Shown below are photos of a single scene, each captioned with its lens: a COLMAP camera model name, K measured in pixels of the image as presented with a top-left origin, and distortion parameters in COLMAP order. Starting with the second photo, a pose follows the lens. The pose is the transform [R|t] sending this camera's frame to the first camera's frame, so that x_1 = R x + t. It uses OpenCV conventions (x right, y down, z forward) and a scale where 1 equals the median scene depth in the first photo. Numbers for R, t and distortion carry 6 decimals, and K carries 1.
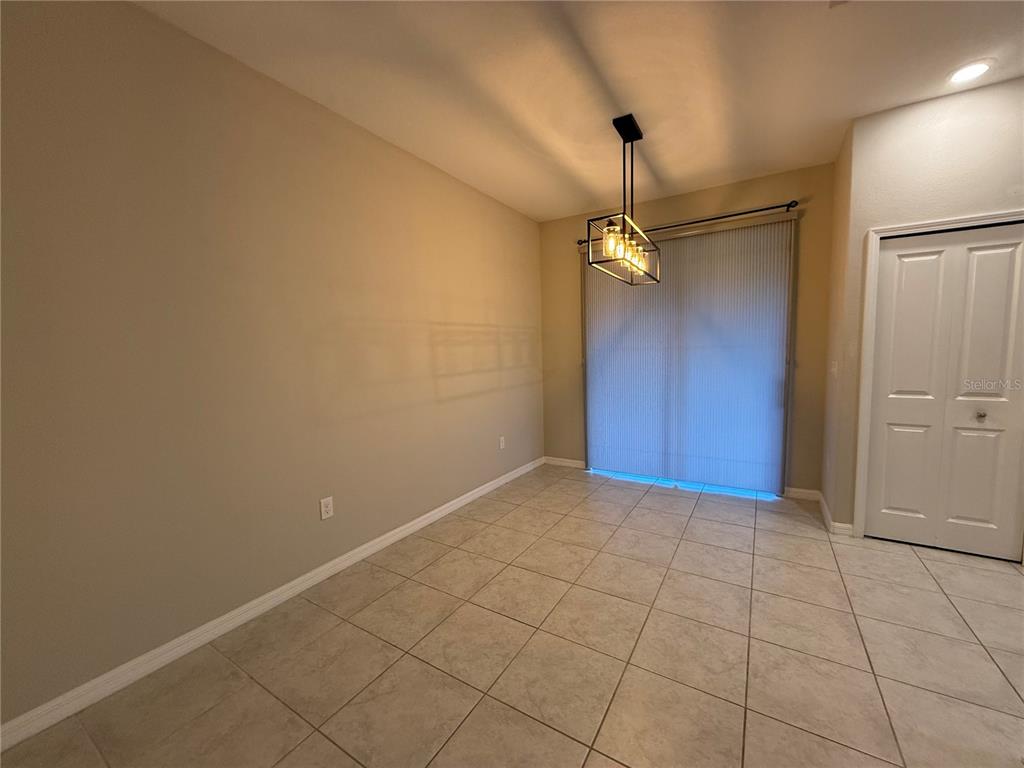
lens RADIAL K [[408.5, 0, 509.8], [0, 408.5, 382.9], [0, 0, 1]] dist [0.001443, -0.000098]
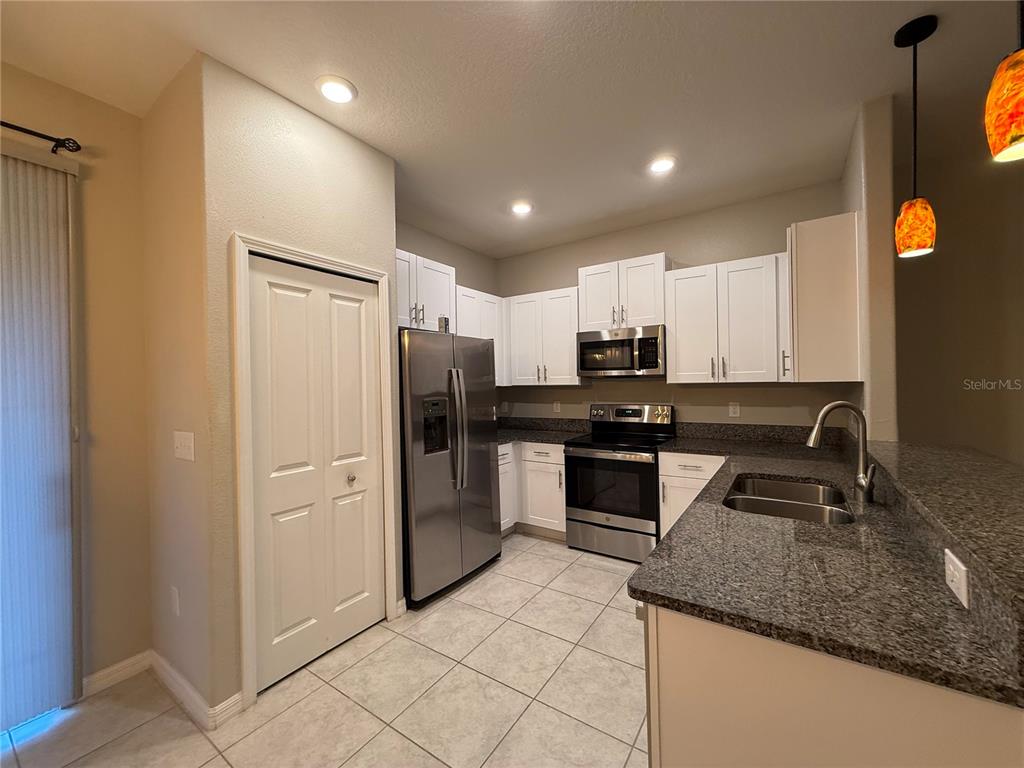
lens RADIAL K [[408.5, 0, 510.6], [0, 408.5, 384.3], [0, 0, 1]] dist [0.001443, -0.000098]
pose [[0.040523, 0.017763, 0.999021, 0.179210], [0.101036, 0.994644, -0.021783, -0.053187], [-0.994057, 0.101820, 0.038511, 0.420410]]
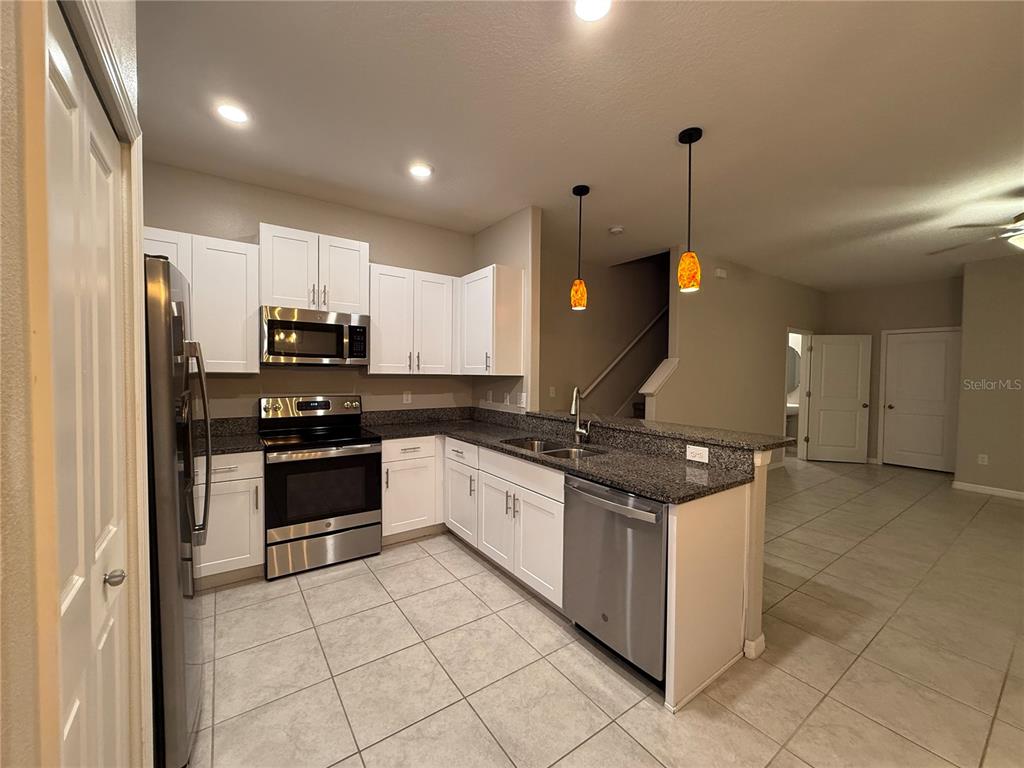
lens RADIAL K [[408.5, 0, 509.1], [0, 408.5, 385.5], [0, 0, 1]] dist [0.001443, -0.000098]
pose [[-0.921645, -0.002361, 0.388028, 0.456126], [0.038916, 0.994378, 0.098482, -0.092764], [-0.386079, 0.105866, -0.916371, 0.842531]]
